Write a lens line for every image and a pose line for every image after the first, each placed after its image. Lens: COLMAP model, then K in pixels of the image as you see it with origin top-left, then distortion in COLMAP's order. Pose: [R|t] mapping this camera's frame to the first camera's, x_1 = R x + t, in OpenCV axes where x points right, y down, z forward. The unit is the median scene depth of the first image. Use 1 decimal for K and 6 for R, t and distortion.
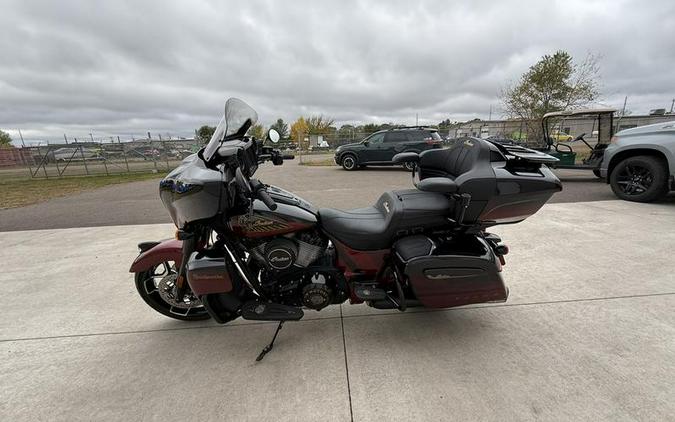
lens RADIAL K [[268.4, 0, 341.6], [0, 268.4, 218.0], [0, 0, 1]] dist [0.000774, -0.000310]
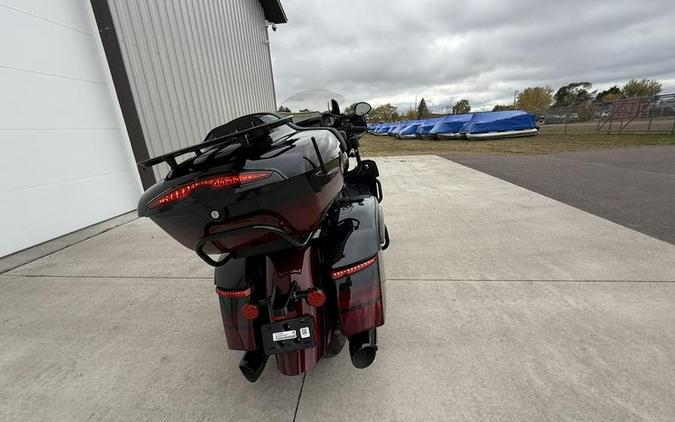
lens RADIAL K [[268.4, 0, 338.7], [0, 268.4, 216.8], [0, 0, 1]] dist [0.000774, -0.000310]
pose [[-0.146386, 0.349466, -0.925443, 0.105897], [-0.195878, 0.906757, 0.373394, -0.032649], [0.969641, 0.235933, -0.064284, 0.119009]]
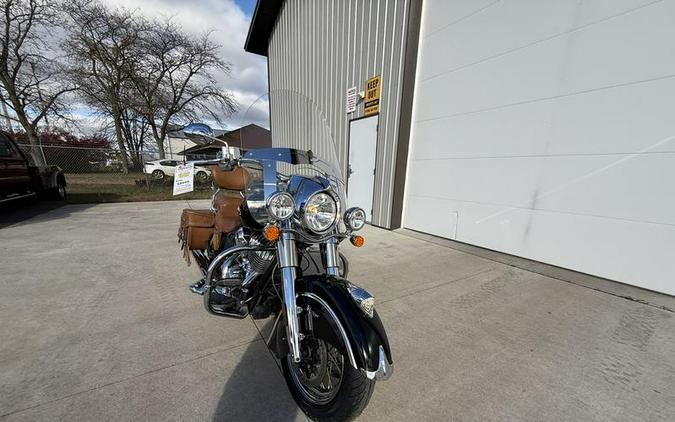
lens RADIAL K [[267.4, 0, 339.3], [0, 267.4, 254.3], [0, 0, 1]] dist [-0.001112, 0.000285]
pose [[-0.467249, -0.237181, 0.851718, -0.096990], [0.221262, 0.901320, 0.372377, -0.021408], [-0.855992, 0.362445, -0.368662, 0.114006]]
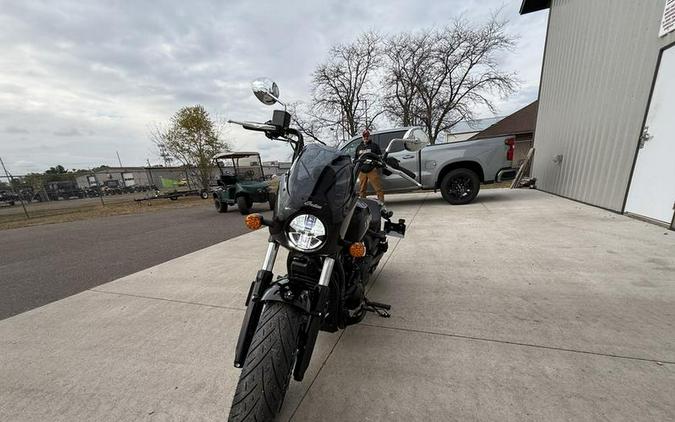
lens RADIAL K [[268.4, 0, 340.3], [0, 268.4, 253.5], [0, 0, 1]] dist [0.000774, -0.000310]
pose [[0.413033, -0.259763, 0.872884, -0.088657], [0.297541, 0.944353, 0.140241, -0.000867], [-0.860740, 0.201795, 0.467339, 0.059555]]
